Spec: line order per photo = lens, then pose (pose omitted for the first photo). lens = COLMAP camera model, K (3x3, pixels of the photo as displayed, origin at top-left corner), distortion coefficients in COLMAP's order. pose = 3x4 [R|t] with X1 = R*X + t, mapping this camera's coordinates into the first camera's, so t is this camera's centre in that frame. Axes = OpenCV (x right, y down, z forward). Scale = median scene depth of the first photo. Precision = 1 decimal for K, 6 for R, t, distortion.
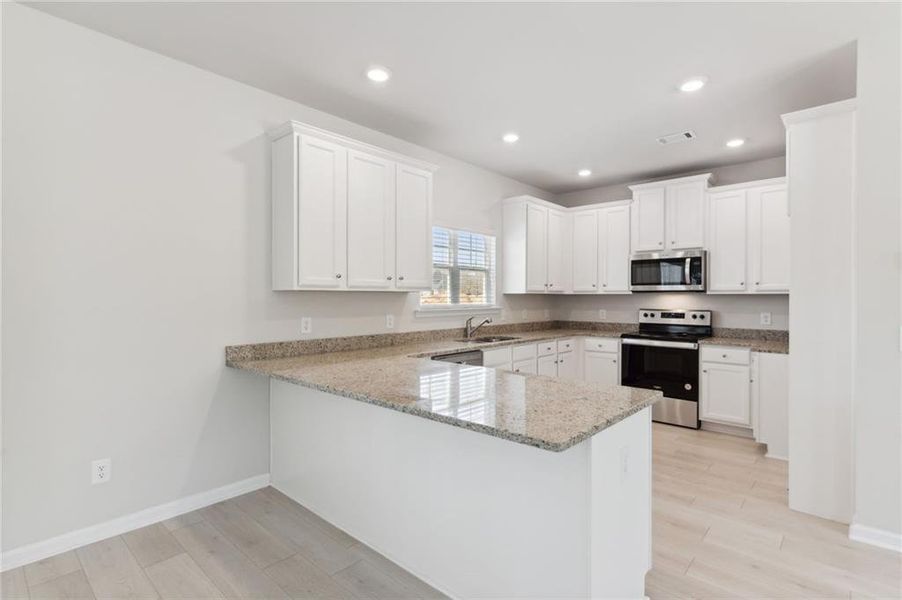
lens RADIAL K [[444.9, 0, 445.1], [0, 444.9, 297.8], [0, 0, 1]] dist [0.004063, 0.000857]
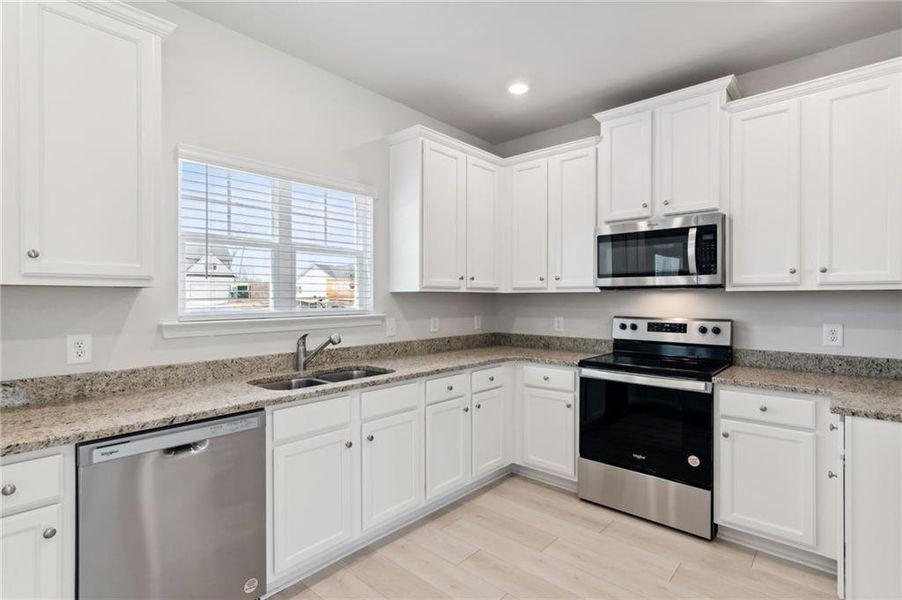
lens RADIAL K [[444.9, 0, 449.4], [0, 444.9, 299.3], [0, 0, 1]] dist [0.004063, 0.000857]
pose [[0.999944, -0.002939, 0.010213, 0.230201], [0.002937, 0.999996, 0.000171, 0.000789], [-0.010214, -0.000141, 0.999948, 0.436968]]
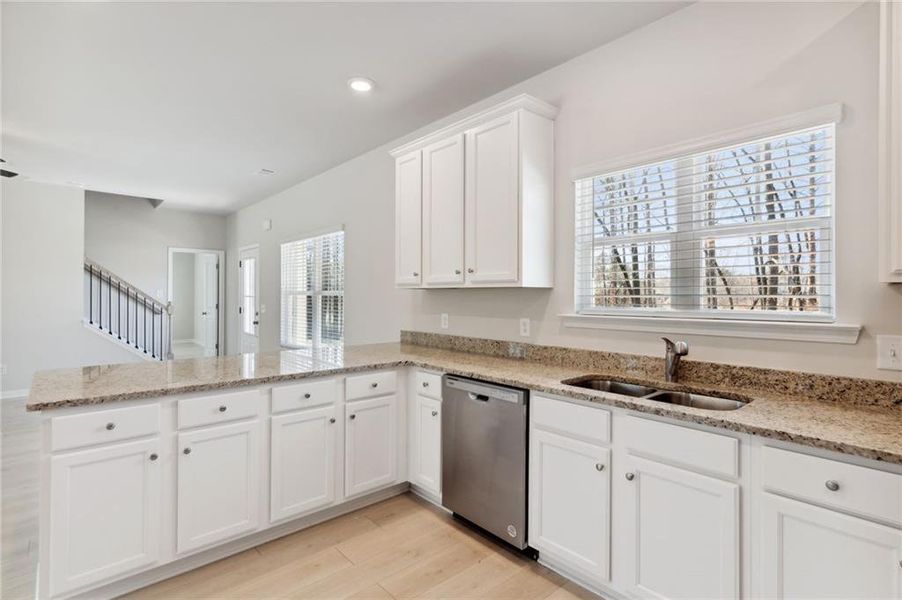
lens RADIAL K [[444.9, 0, 450.0], [0, 444.9, 292.7], [0, 0, 1]] dist [0.004063, 0.000857]
pose [[-0.106741, -0.008168, -0.994253, 0.538065], [-0.007833, 0.999942, -0.007374, 0.001462], [0.994256, 0.007001, -0.106799, 0.810527]]
